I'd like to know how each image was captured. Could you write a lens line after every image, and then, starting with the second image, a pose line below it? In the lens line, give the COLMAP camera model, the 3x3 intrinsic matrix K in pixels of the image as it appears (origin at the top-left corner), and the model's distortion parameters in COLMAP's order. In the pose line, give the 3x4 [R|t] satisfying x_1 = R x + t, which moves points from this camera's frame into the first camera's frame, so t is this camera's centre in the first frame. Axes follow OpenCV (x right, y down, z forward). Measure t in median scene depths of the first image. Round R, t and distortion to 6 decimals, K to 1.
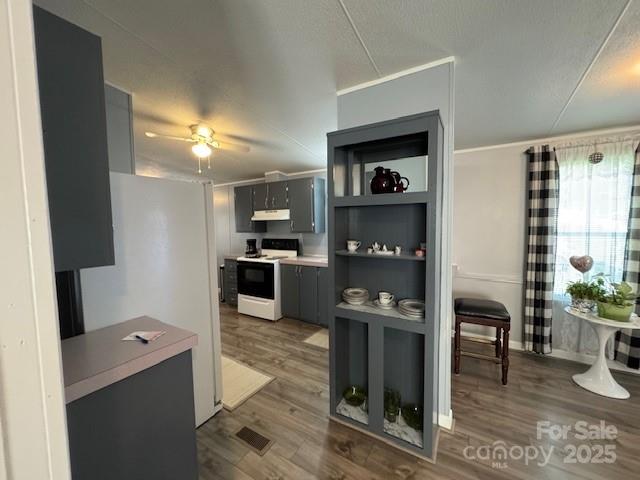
lens RADIAL K [[255.2, 0, 322.0], [0, 255.2, 238.0], [0, 0, 1]] dist [-0.003650, 0.000162]
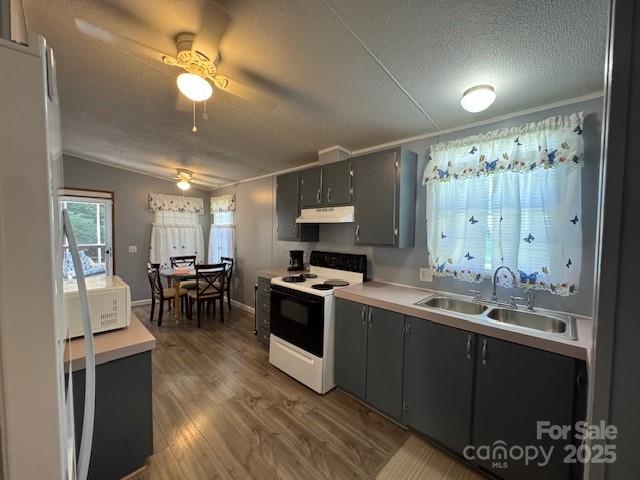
lens RADIAL K [[255.2, 0, 320.0], [0, 255.2, 240.7], [0, 0, 1]] dist [-0.003650, 0.000162]
pose [[0.971269, 0.039931, -0.234612, -0.087481], [-0.042632, 0.999070, -0.006450, -0.032331], [0.234136, 0.016267, 0.972068, 0.563011]]
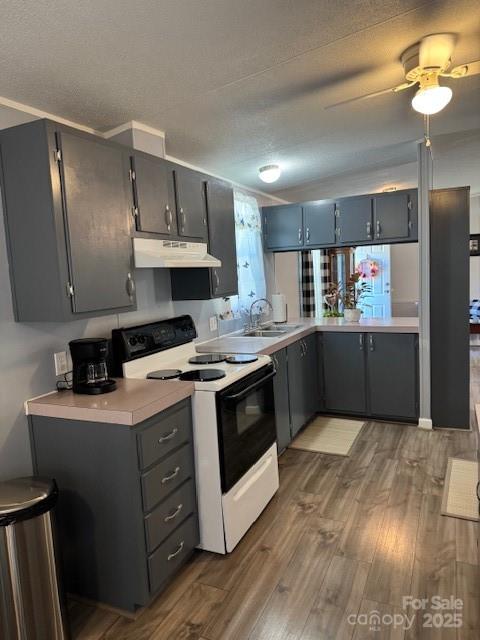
lens RADIAL K [[441.3, 0, 237.2], [0, 441.3, 318.1], [0, 0, 1]] dist [-0.011333, -0.005706]
pose [[-0.079532, -0.088535, 0.992893, -1.241457], [0.104837, 0.989781, 0.096655, -0.078375], [-0.991304, 0.111779, -0.069438, 1.450363]]
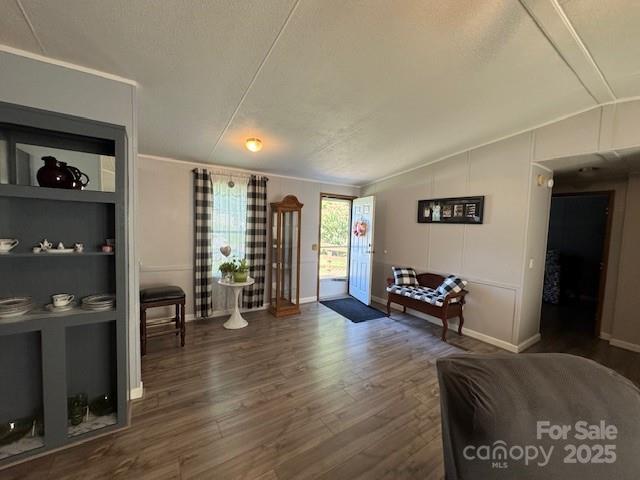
lens RADIAL K [[255.2, 0, 318.2], [0, 255.2, 241.4], [0, 0, 1]] dist [-0.003650, 0.000162]
pose [[0.437911, -0.030433, 0.898503, -0.128949], [0.012960, 0.999537, 0.027539, 0.006609], [-0.898925, -0.000415, 0.438102, -0.184726]]
